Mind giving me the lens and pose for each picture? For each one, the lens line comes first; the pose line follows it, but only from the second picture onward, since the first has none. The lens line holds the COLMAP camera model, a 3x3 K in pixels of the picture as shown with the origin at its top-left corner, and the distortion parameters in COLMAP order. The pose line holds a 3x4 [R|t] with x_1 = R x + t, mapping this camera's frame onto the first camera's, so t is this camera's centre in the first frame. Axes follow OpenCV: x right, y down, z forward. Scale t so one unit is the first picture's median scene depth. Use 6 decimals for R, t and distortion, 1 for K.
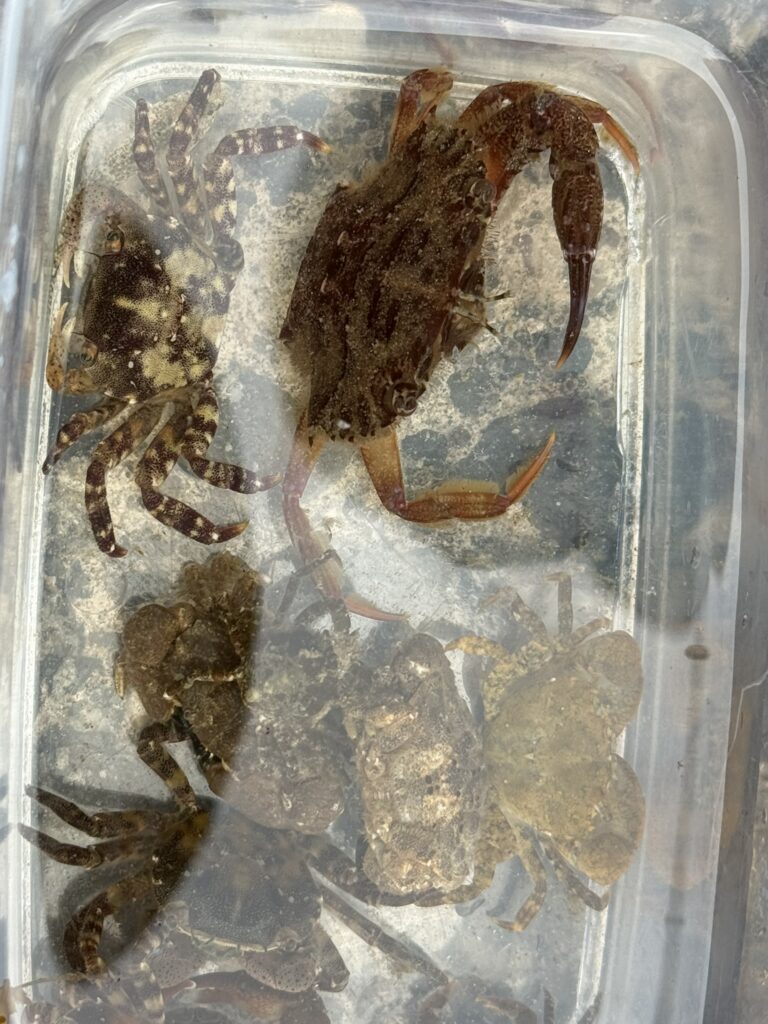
lens RADIAL K [[2105.8, 0, 384.0], [0, 2105.8, 512.0], [0, 0, 1]] dist [0.037411, 0.597925]
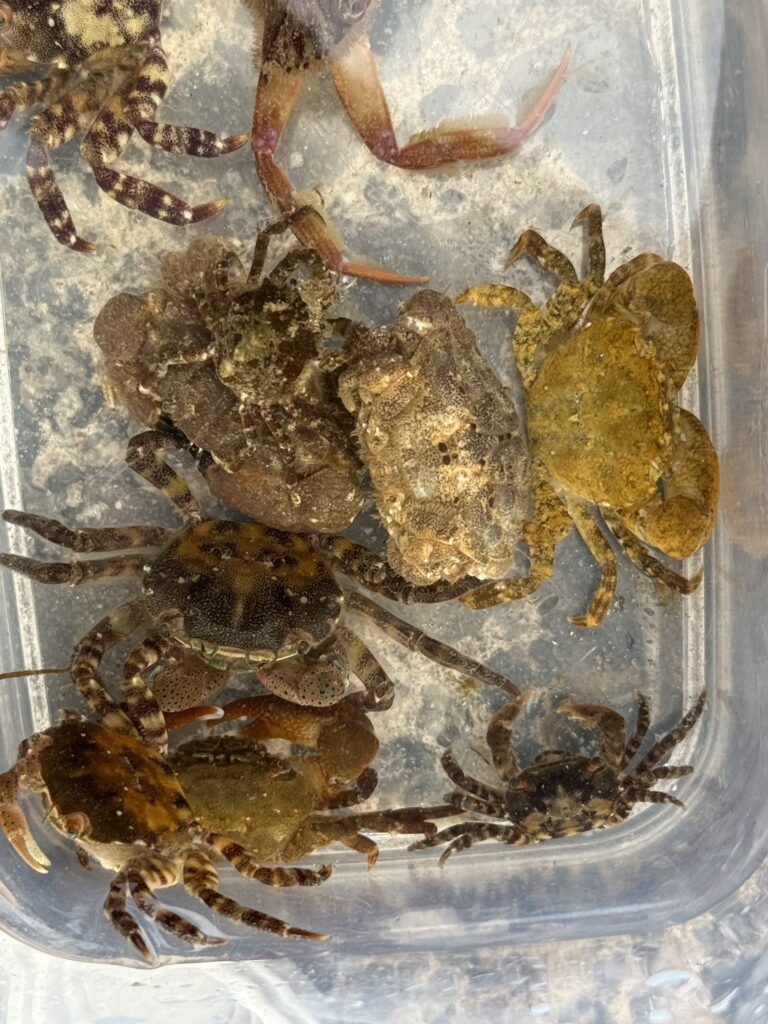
lens RADIAL K [[2105.8, 0, 384.0], [0, 2105.8, 512.0], [0, 0, 1]] dist [0.037411, 0.597925]
pose [[0.966727, -0.122352, -0.224651, 0.188660], [0.119319, 0.992487, -0.027081, 0.173434], [0.226276, -0.000625, 0.974063, 0.150434]]
